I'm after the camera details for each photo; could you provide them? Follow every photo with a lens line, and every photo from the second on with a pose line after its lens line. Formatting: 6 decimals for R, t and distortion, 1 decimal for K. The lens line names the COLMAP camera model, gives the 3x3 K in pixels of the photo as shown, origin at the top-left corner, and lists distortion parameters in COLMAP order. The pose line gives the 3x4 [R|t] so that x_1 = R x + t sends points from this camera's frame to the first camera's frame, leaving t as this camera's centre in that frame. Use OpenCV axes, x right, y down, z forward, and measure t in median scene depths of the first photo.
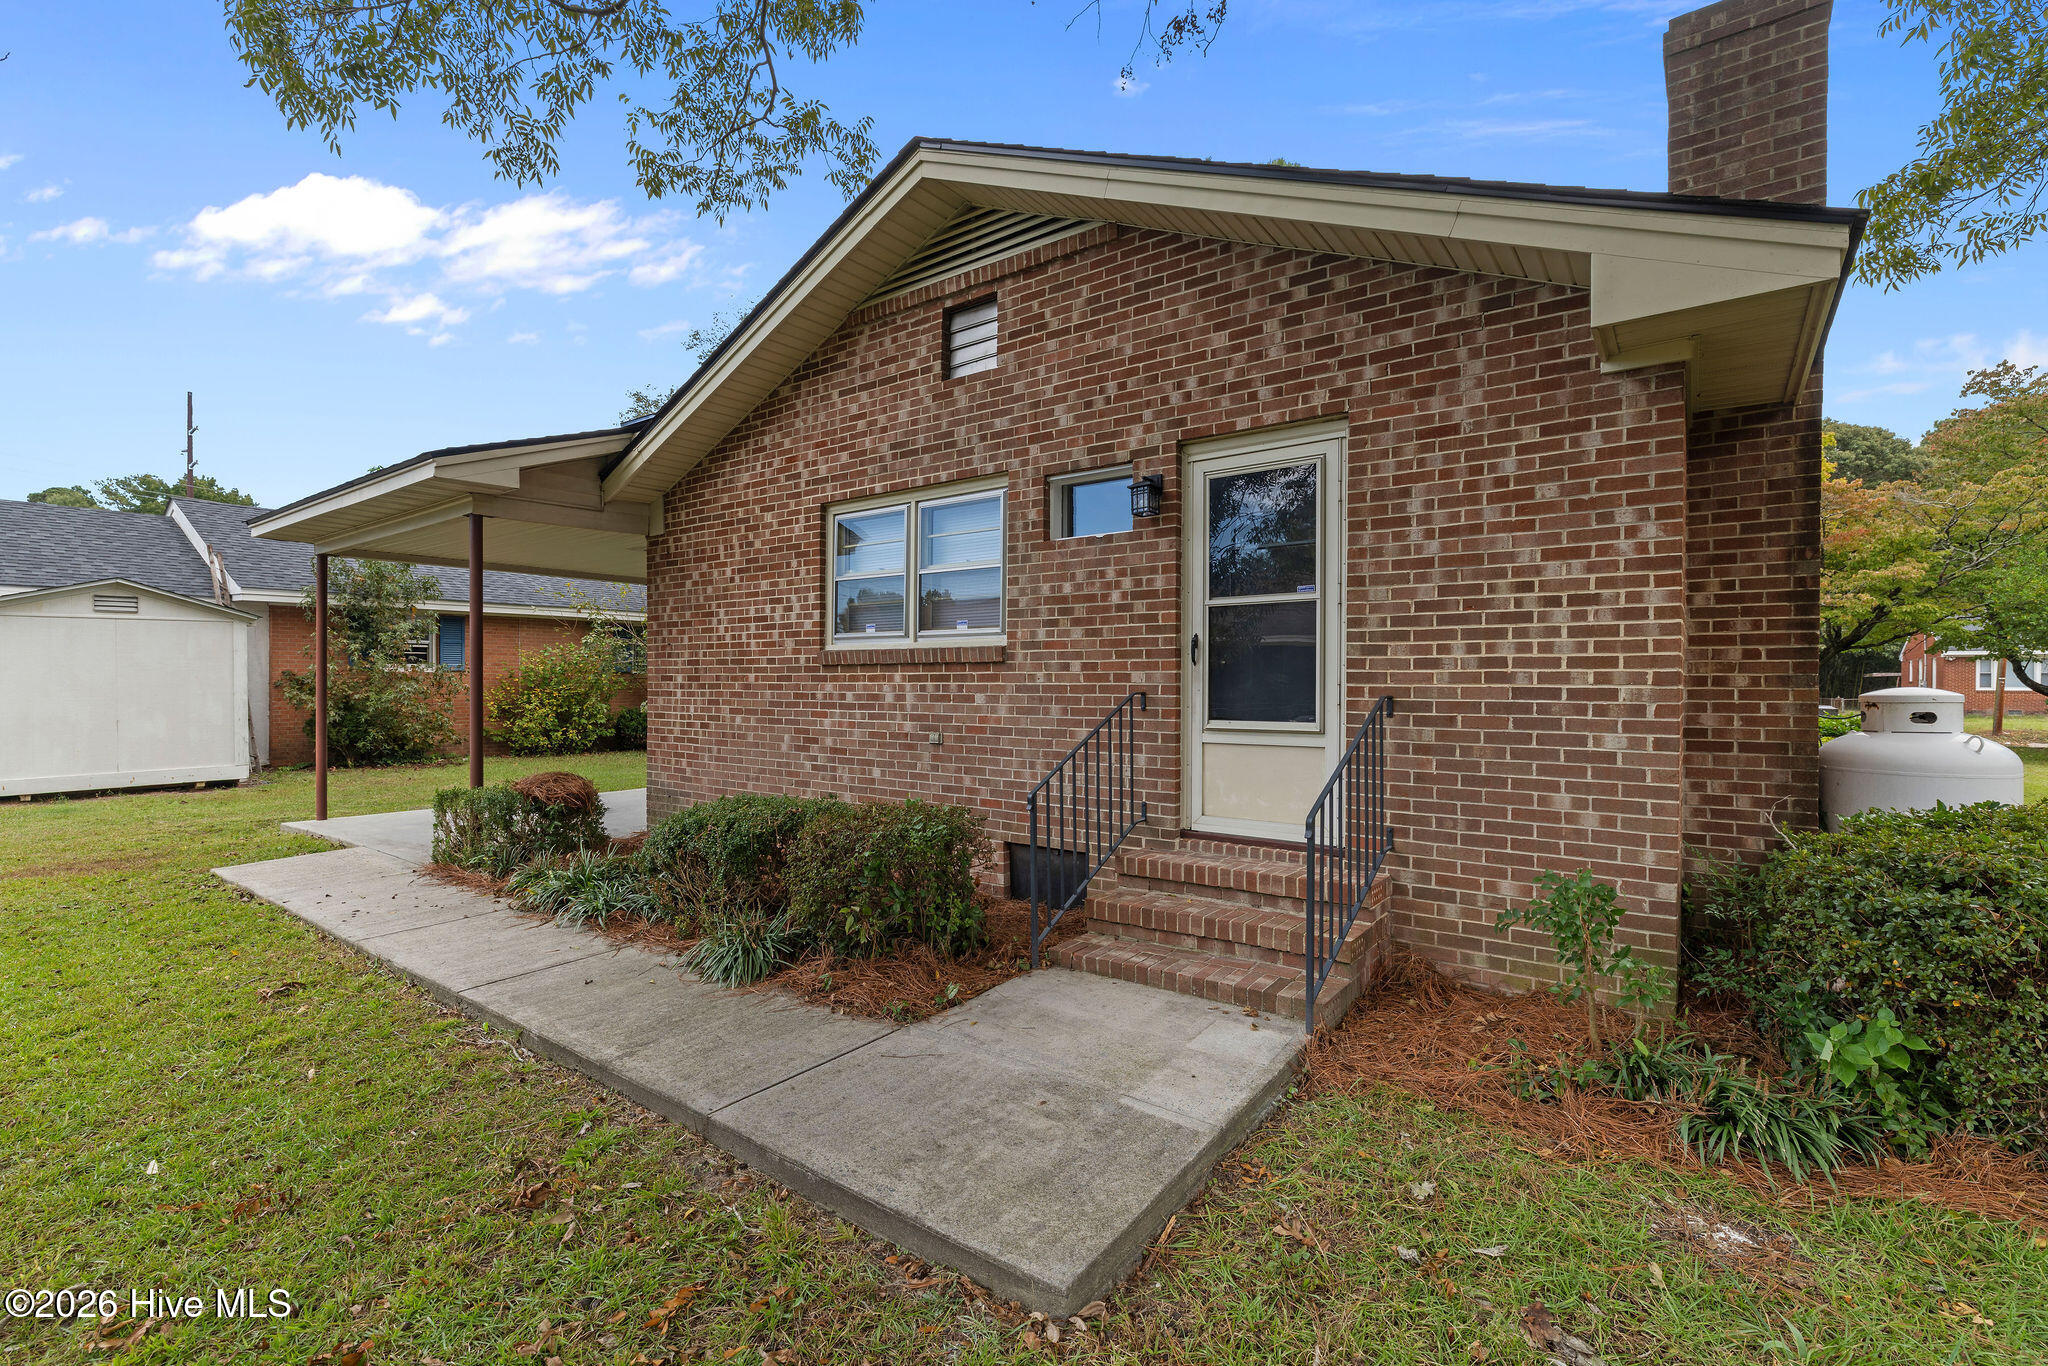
lens RADIAL K [[913.0, 0, 1024.0], [0, 913.0, 683.0], [0, 0, 1]] dist [-0.001895, 0.000360]
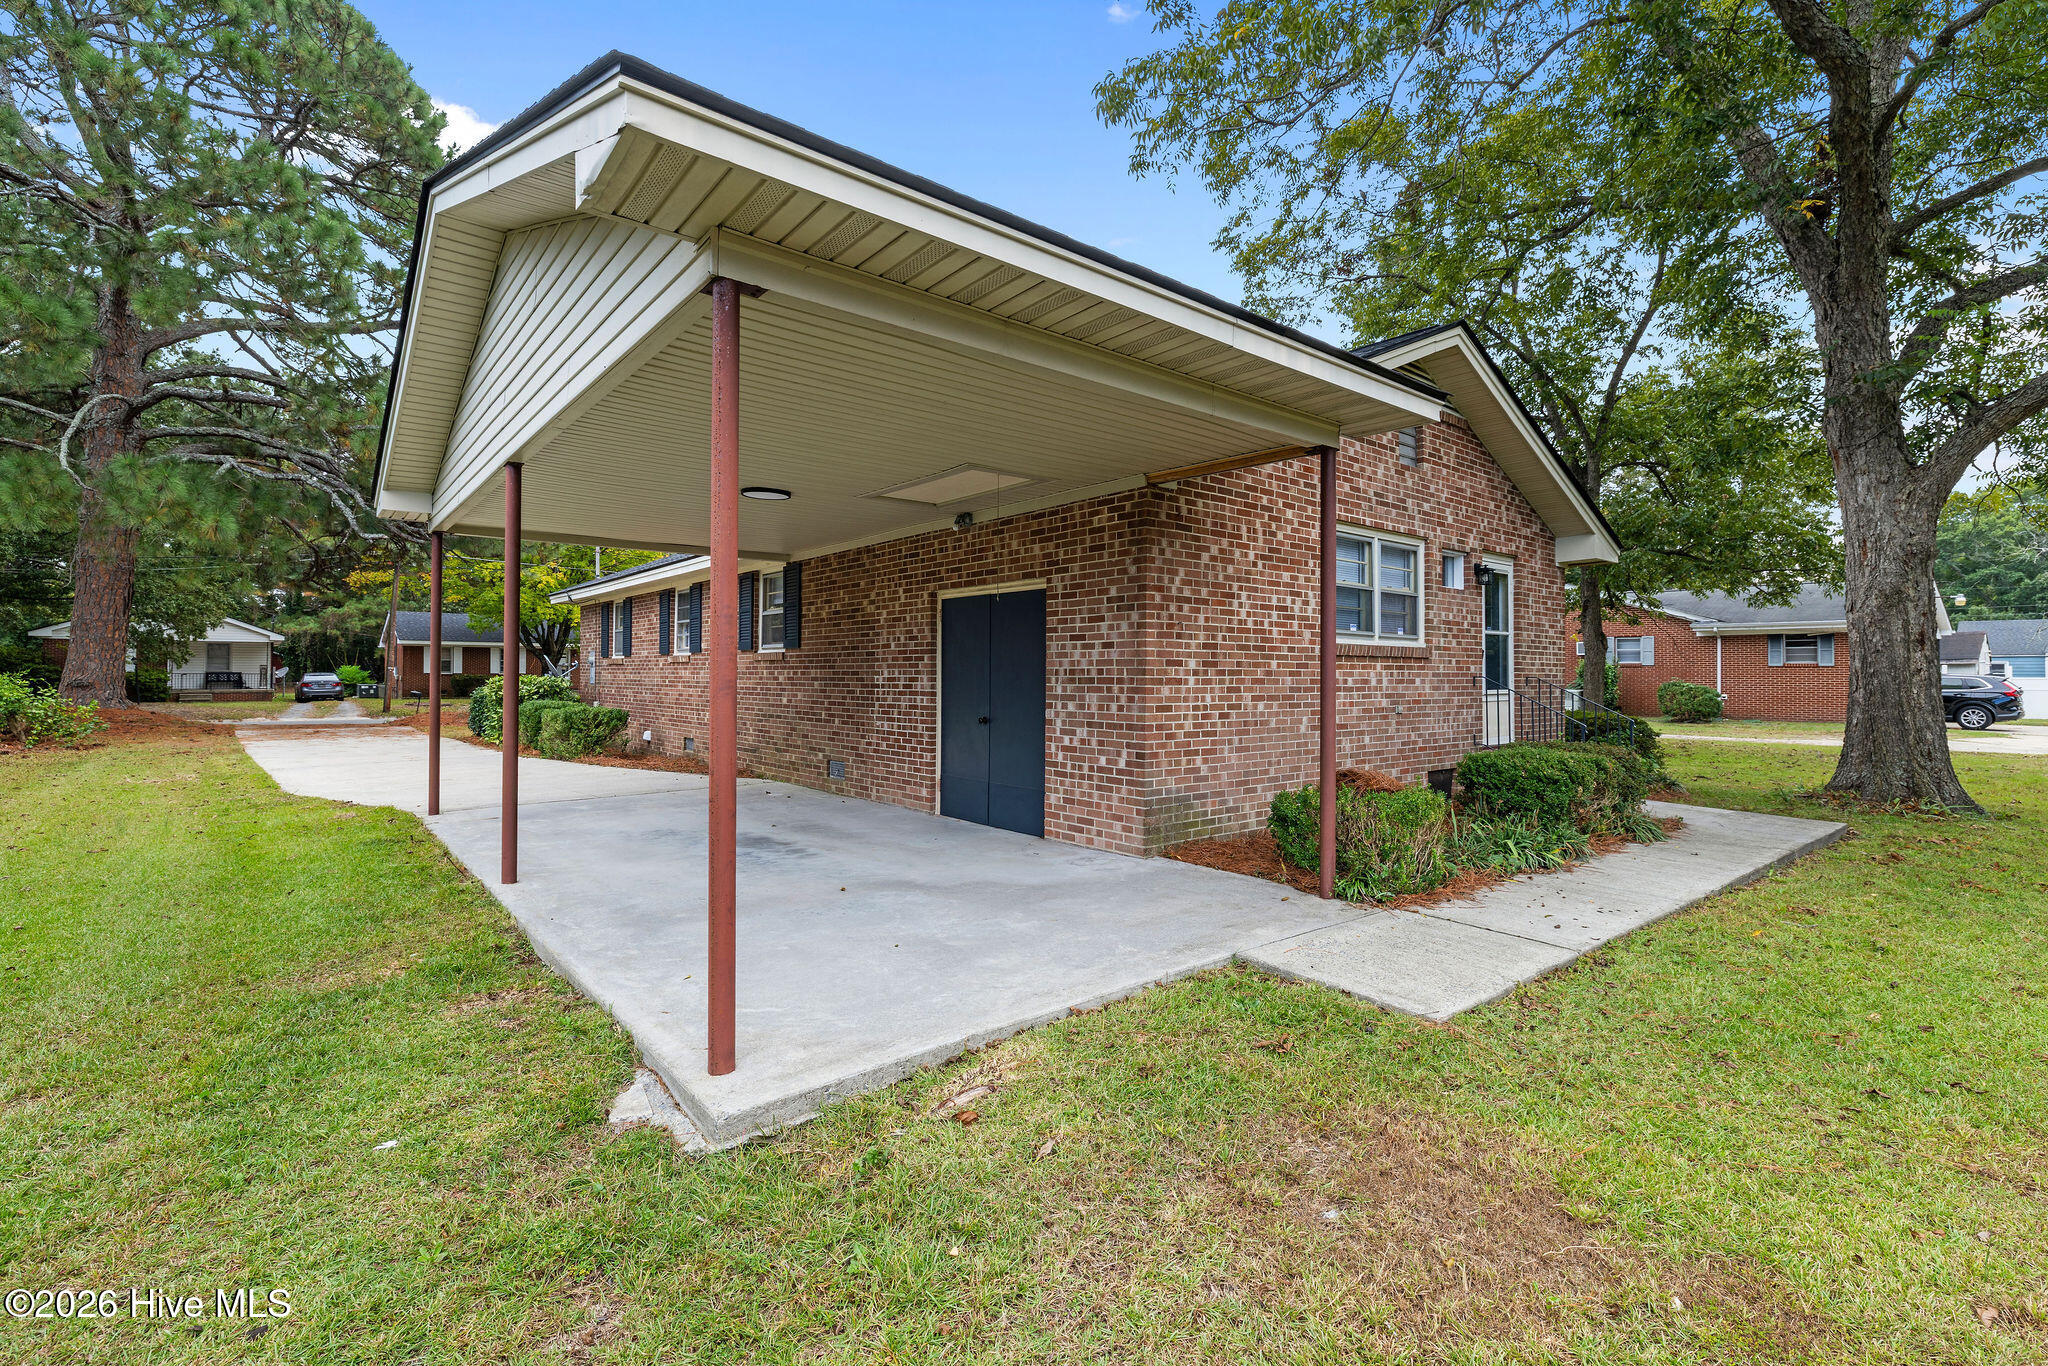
lens RADIAL K [[913.0, 0, 1024.0], [0, 913.0, 683.0], [0, 0, 1]] dist [-0.001895, 0.000360]
pose [[0.233351, 0.002719, 0.972389, -1.338529], [0.008604, 0.999951, -0.004860, 0.017217], [-0.972355, 0.009501, 0.233316, 1.018943]]
